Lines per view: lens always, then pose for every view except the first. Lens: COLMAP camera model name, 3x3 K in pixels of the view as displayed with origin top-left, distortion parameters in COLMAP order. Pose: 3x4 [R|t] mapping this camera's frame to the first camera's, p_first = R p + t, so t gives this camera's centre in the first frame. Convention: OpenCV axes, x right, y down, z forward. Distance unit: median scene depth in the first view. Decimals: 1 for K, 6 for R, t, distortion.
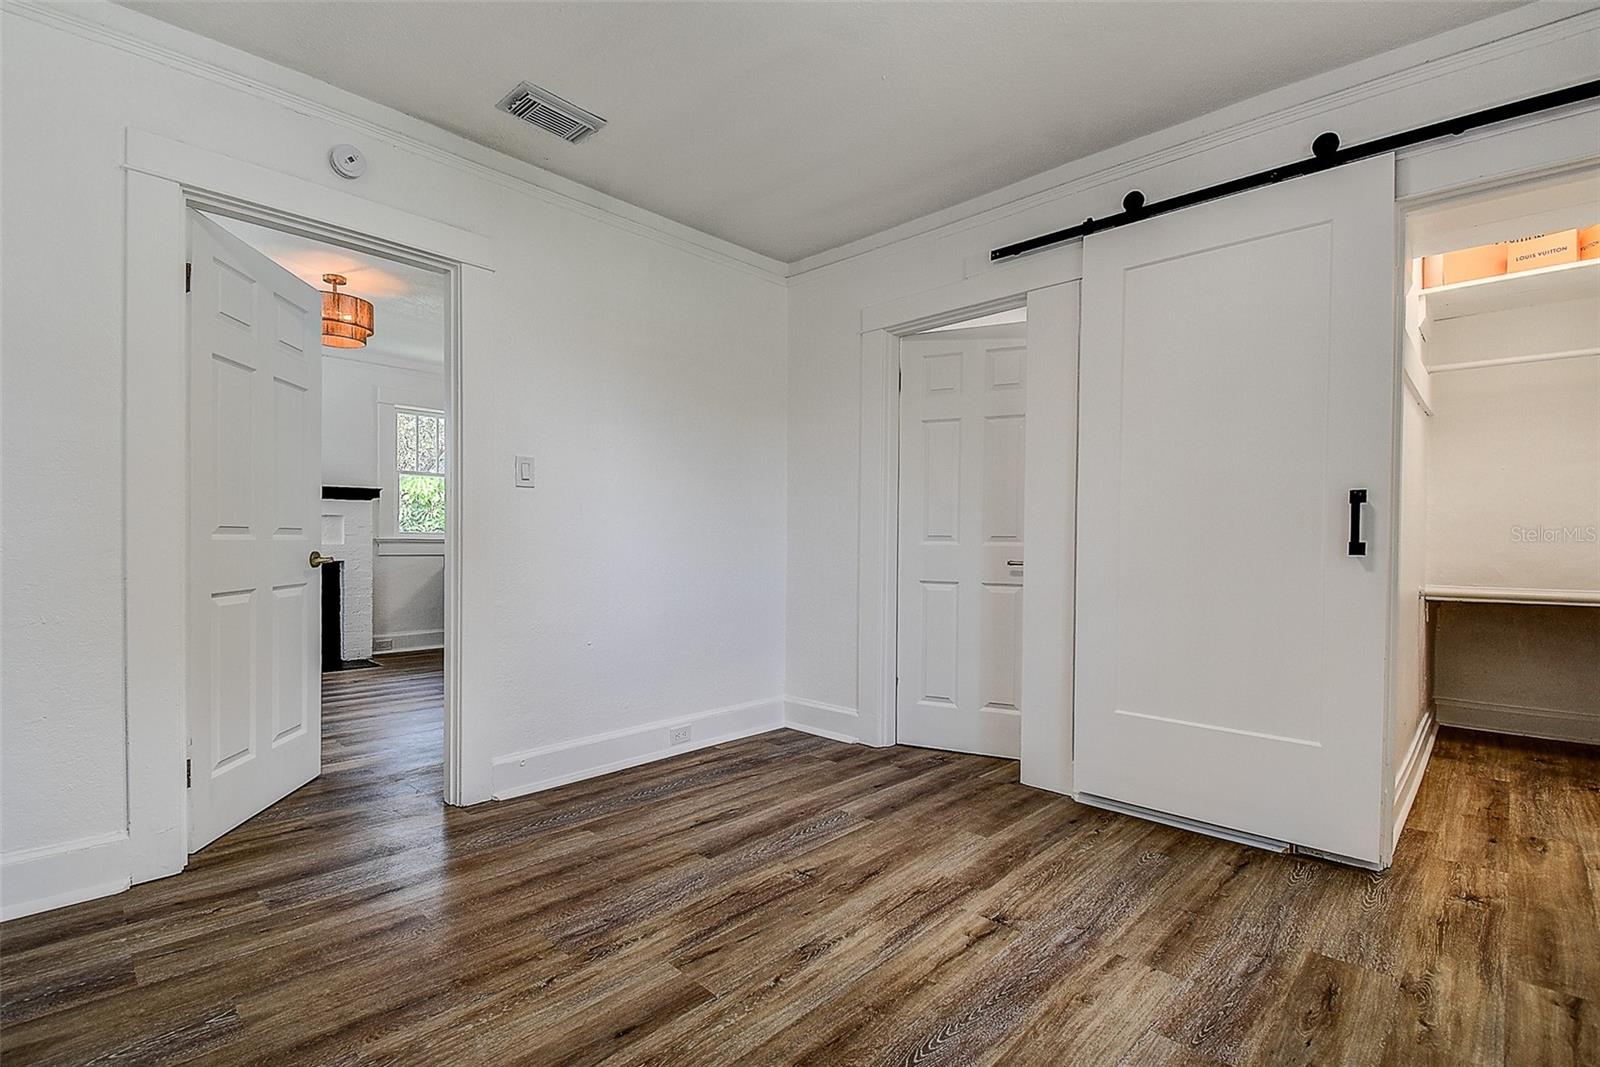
lens RADIAL K [[737.3, 0, 772.8], [0, 737.3, 529.4], [0, 0, 1]] dist [0.029859, -0.024226]
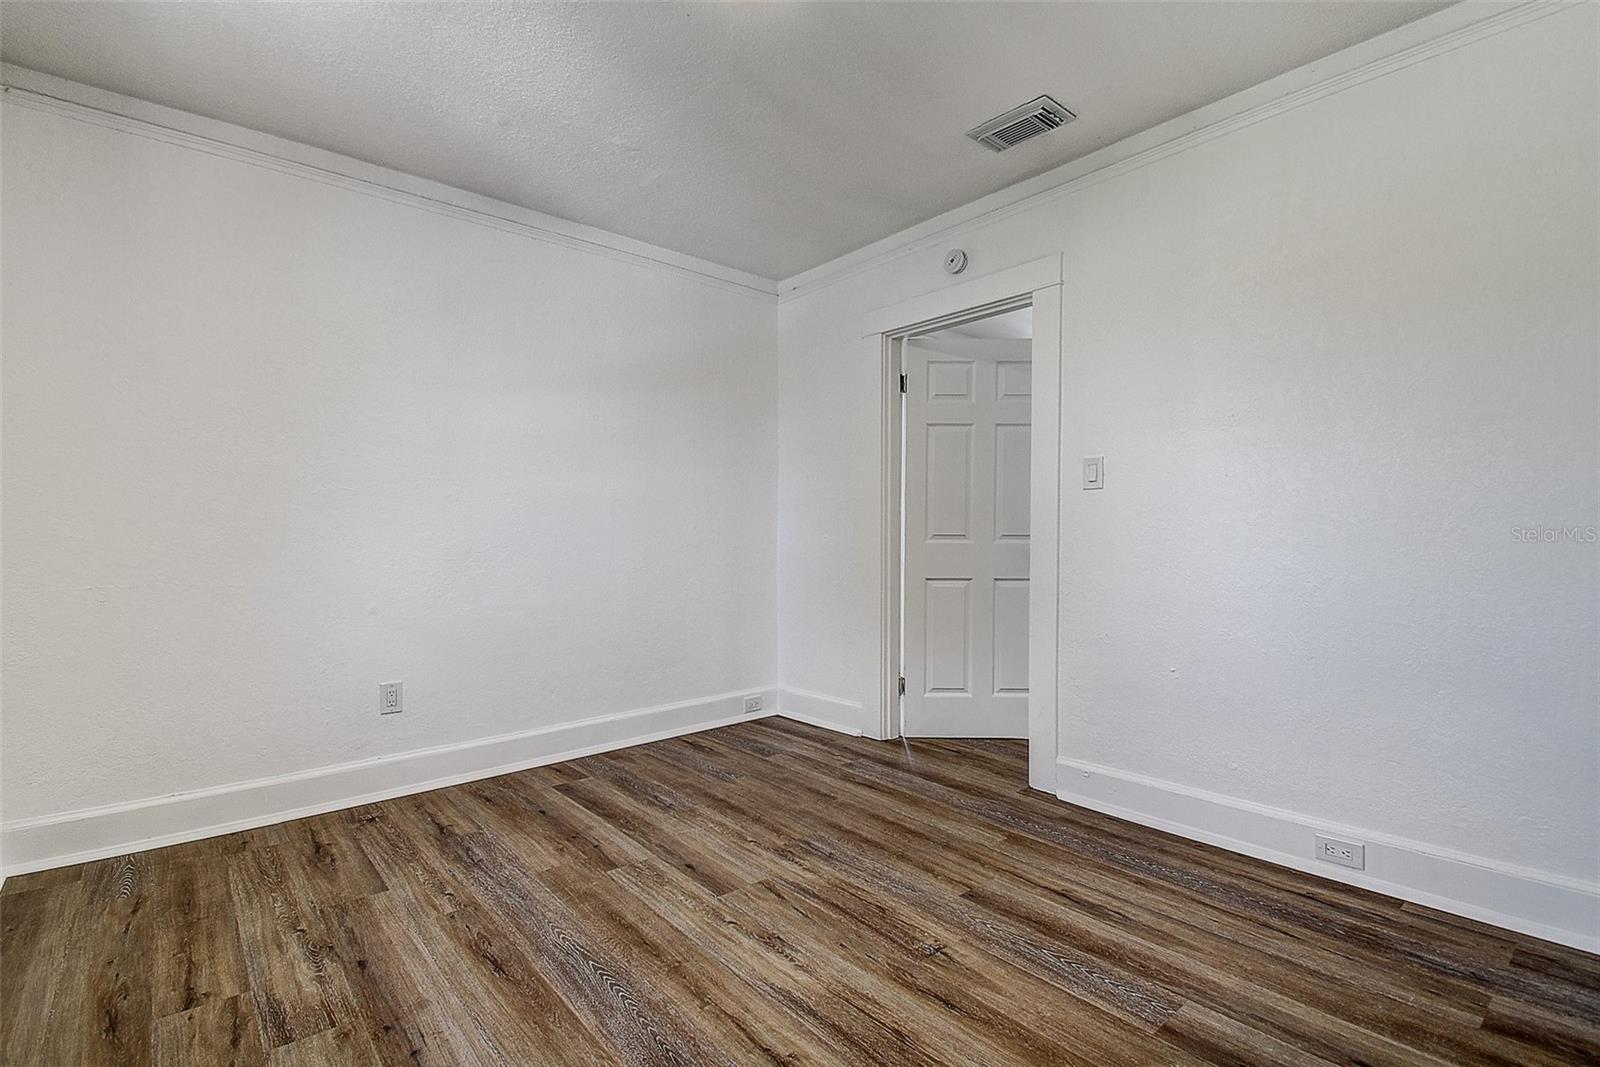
lens RADIAL K [[738.3, 0, 770.0], [0, 738.3, 544.5], [0, 0, 1]] dist [0.029104, -0.022796]
pose [[-0.110122, 0.000113, -0.993918, 0.811567], [0.009043, 0.999959, -0.000888, 0.014021], [0.993877, -0.009086, -0.110118, 0.842288]]
